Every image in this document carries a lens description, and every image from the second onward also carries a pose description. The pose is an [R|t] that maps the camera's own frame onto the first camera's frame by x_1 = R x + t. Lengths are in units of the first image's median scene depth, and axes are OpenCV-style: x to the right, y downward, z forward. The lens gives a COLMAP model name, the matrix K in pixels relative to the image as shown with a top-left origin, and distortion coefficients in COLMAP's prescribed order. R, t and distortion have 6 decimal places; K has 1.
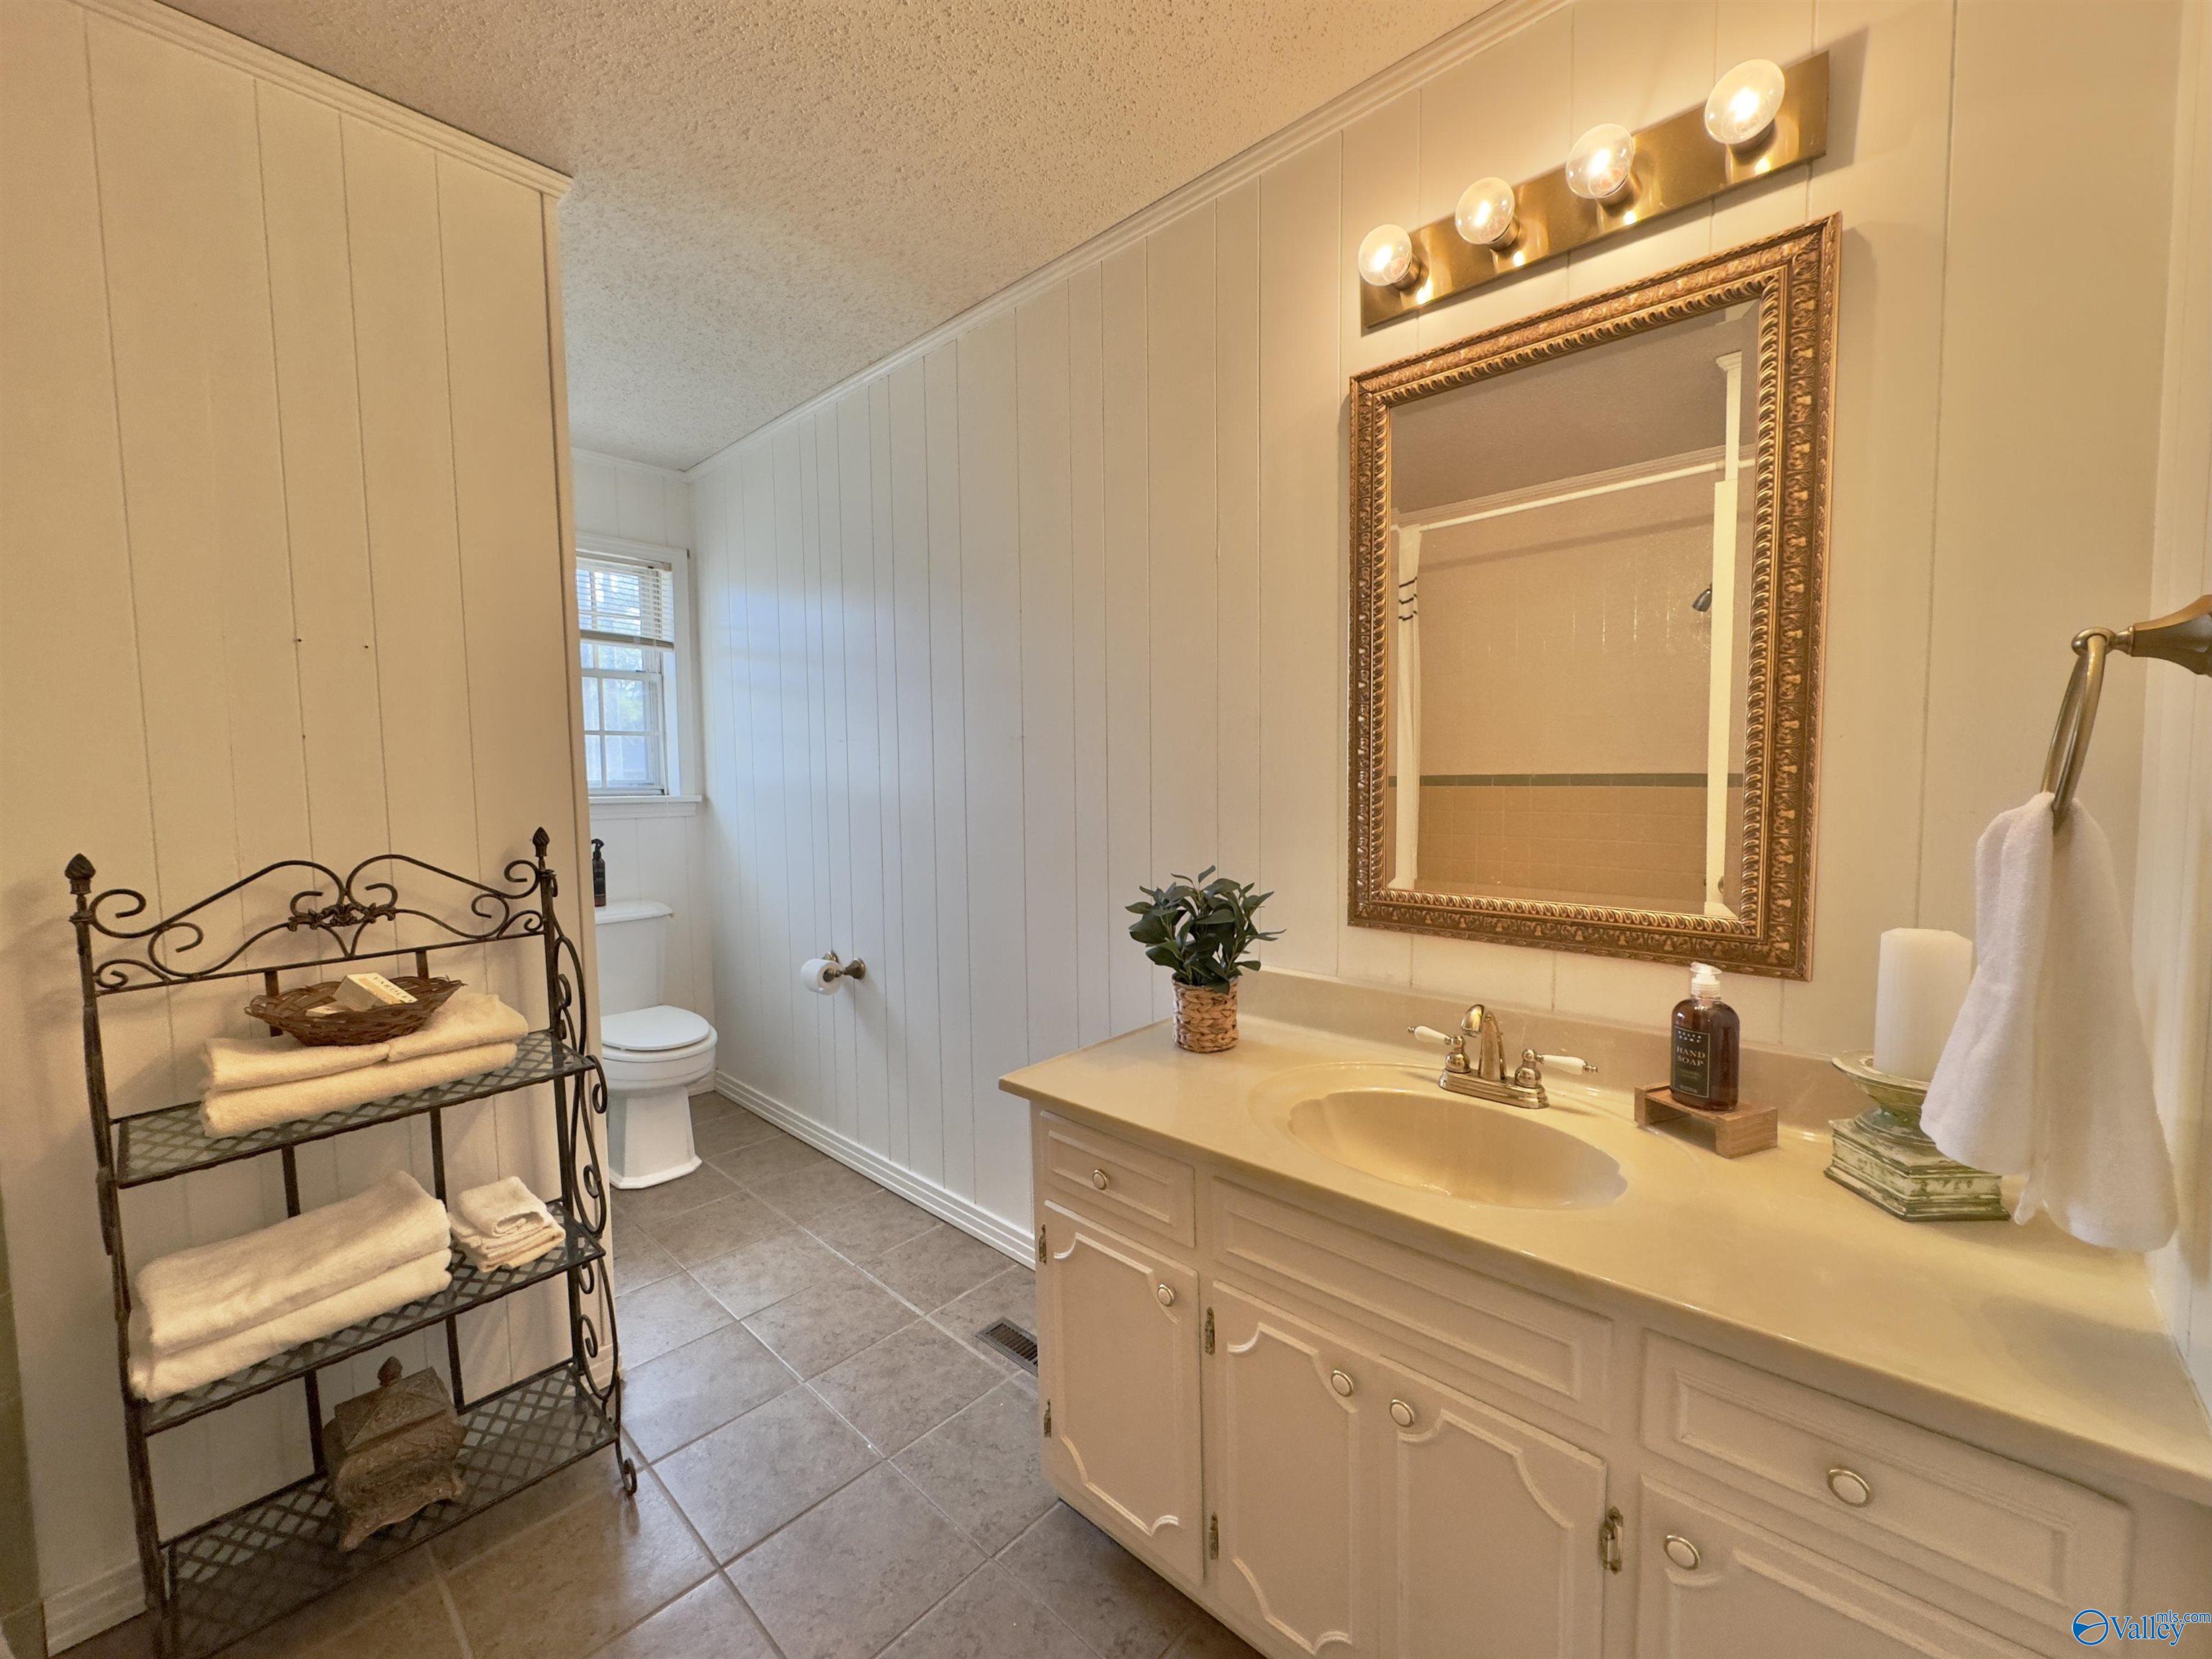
lens RADIAL K [[877.6, 0, 1106.0], [0, 877.6, 829.5], [0, 0, 1]] dist [-0.001105, 0.000215]
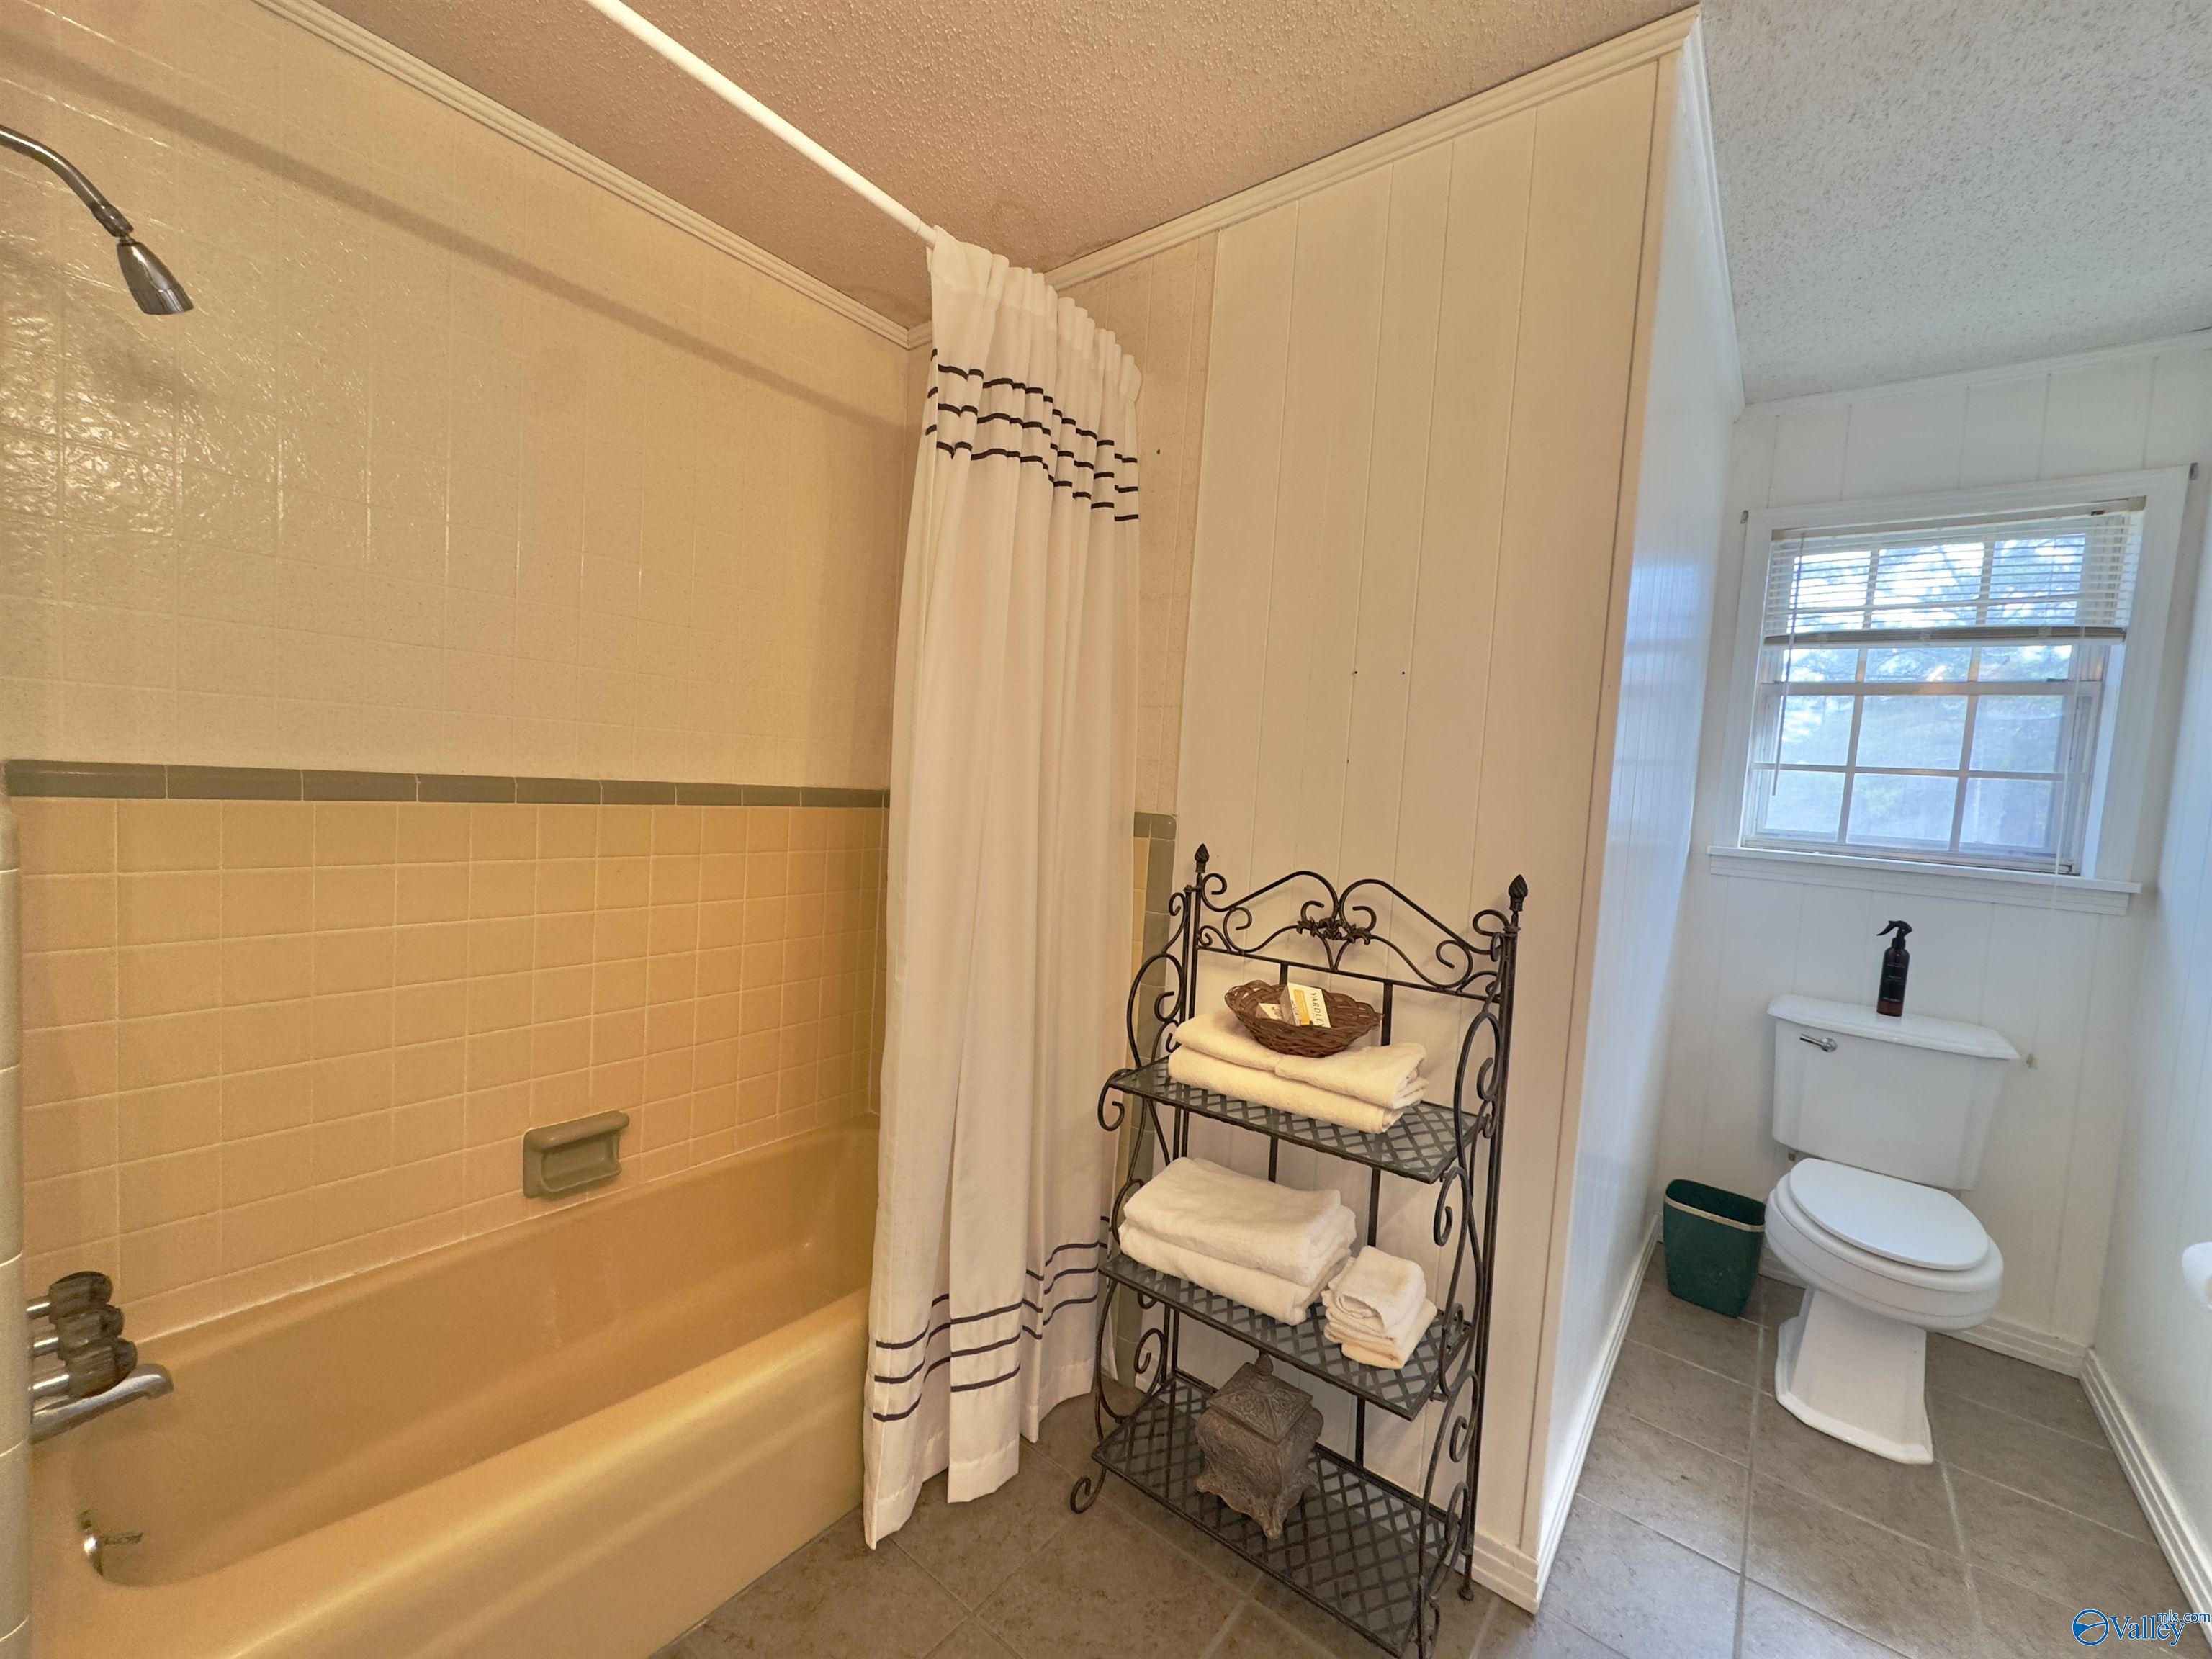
lens RADIAL K [[877.6, 0, 1106.0], [0, 877.6, 829.5], [0, 0, 1]] dist [-0.001105, 0.000215]
pose [[0.075643, 0.075761, -0.994253, 0.149743], [-0.129684, 0.989388, 0.065524, -0.054295], [0.988666, 0.123983, 0.084665, 0.618342]]
